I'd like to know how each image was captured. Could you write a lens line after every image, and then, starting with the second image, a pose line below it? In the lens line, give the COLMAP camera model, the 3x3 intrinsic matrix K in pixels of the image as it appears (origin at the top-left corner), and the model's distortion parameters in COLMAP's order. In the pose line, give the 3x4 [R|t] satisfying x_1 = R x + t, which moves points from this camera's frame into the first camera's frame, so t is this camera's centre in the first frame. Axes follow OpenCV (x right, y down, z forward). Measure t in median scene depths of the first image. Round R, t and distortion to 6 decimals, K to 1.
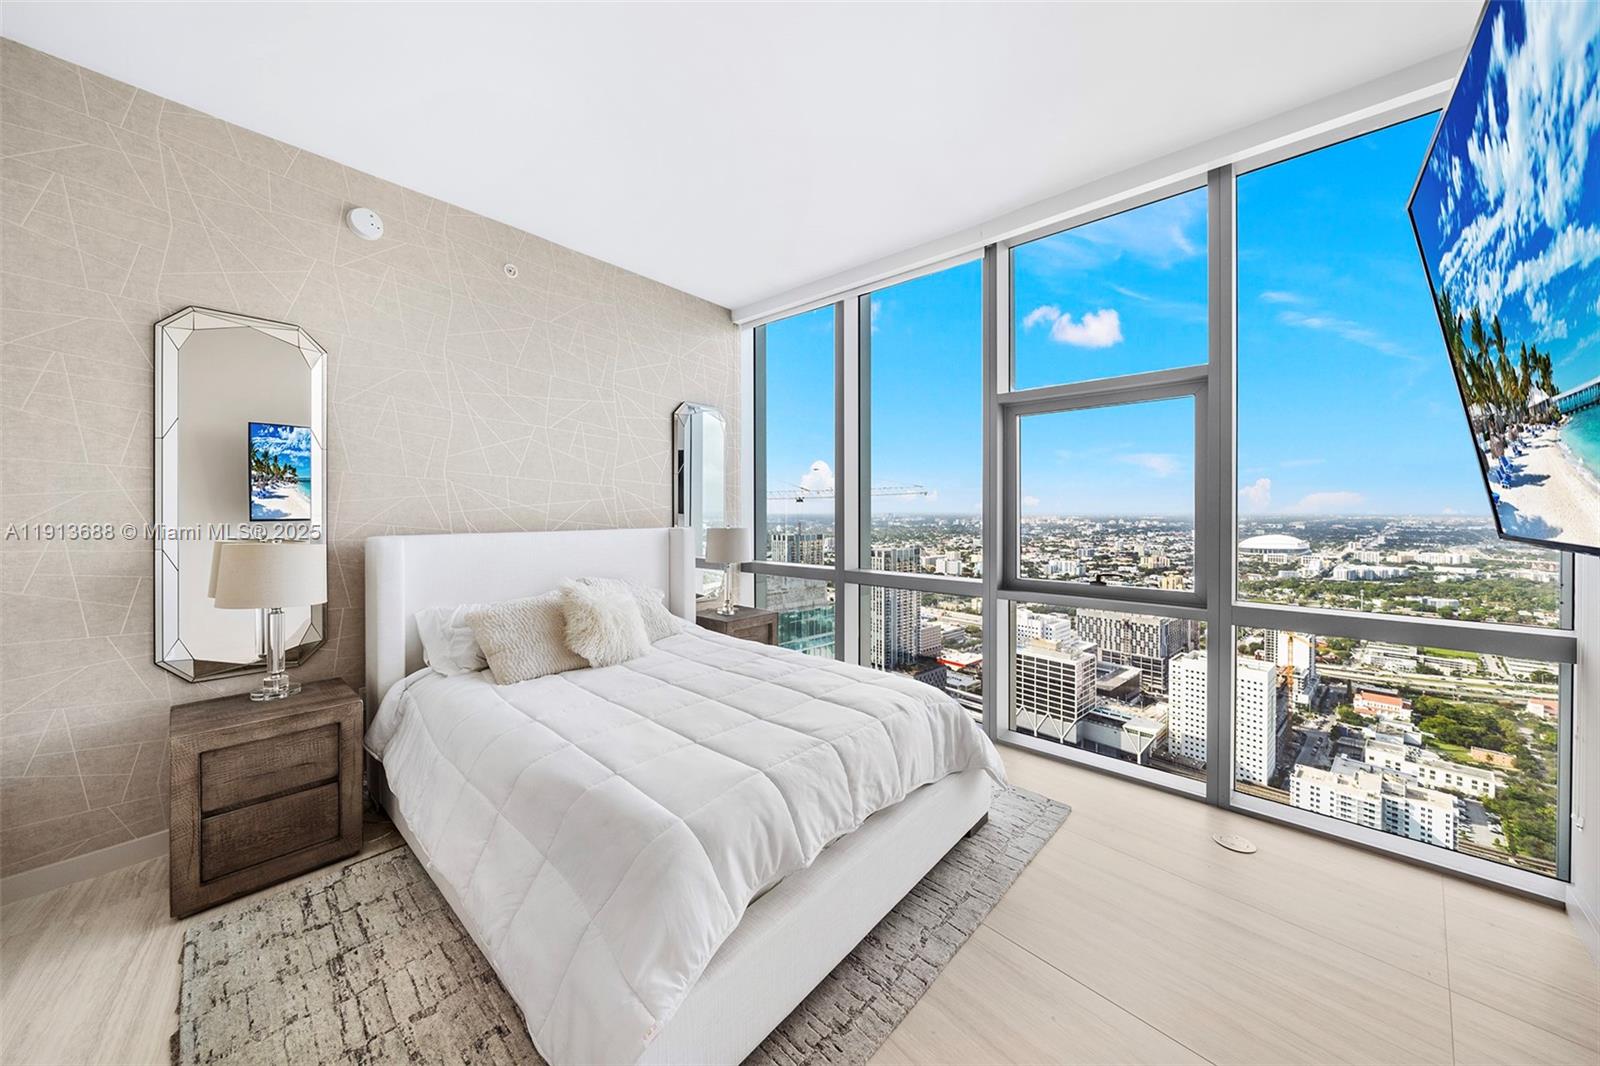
lens RADIAL K [[564.0, 0, 797.9], [0, 564.0, 493.9], [0, 0, 1]] dist [-0.001532, -0.000224]
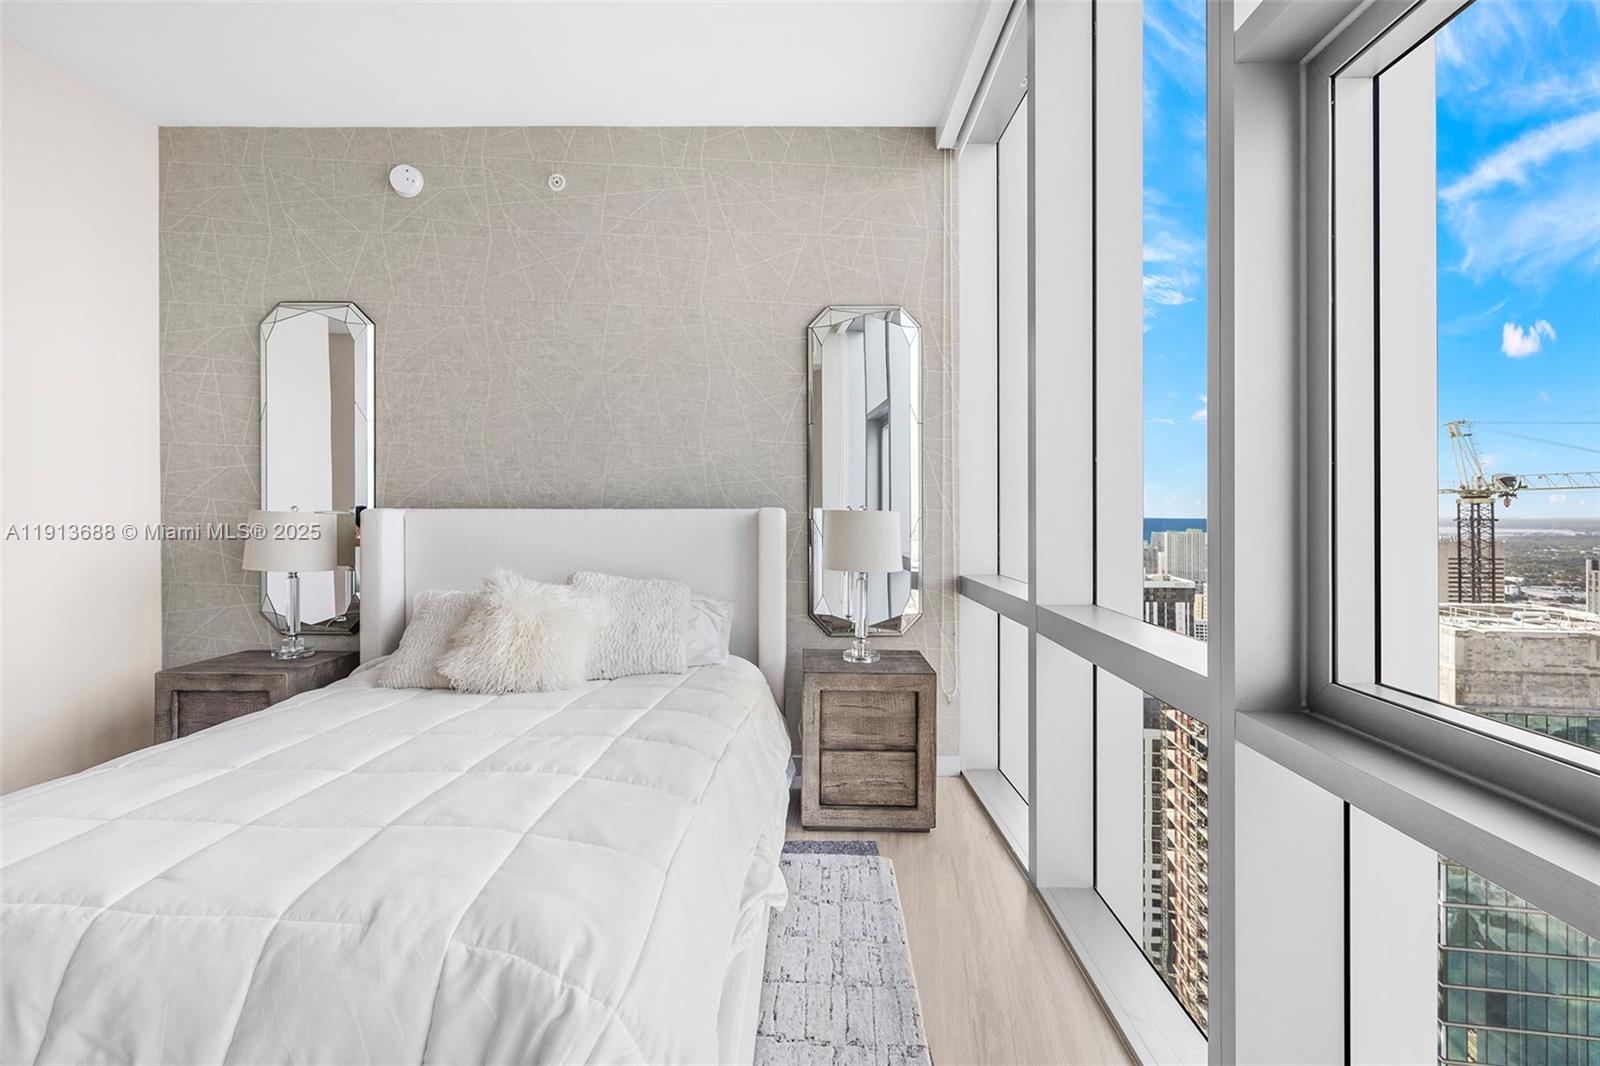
lens RADIAL K [[752.5, 0, 800.0], [0, 752.5, 493.2], [0, 0, 1]] dist [0.001365, 0.000218]
pose [[0.640572, -0.001920, -0.767895, 0.286381], [0.022538, 0.999613, 0.016301, 0.019096], [0.767567, -0.027749, 0.640368, 0.306936]]
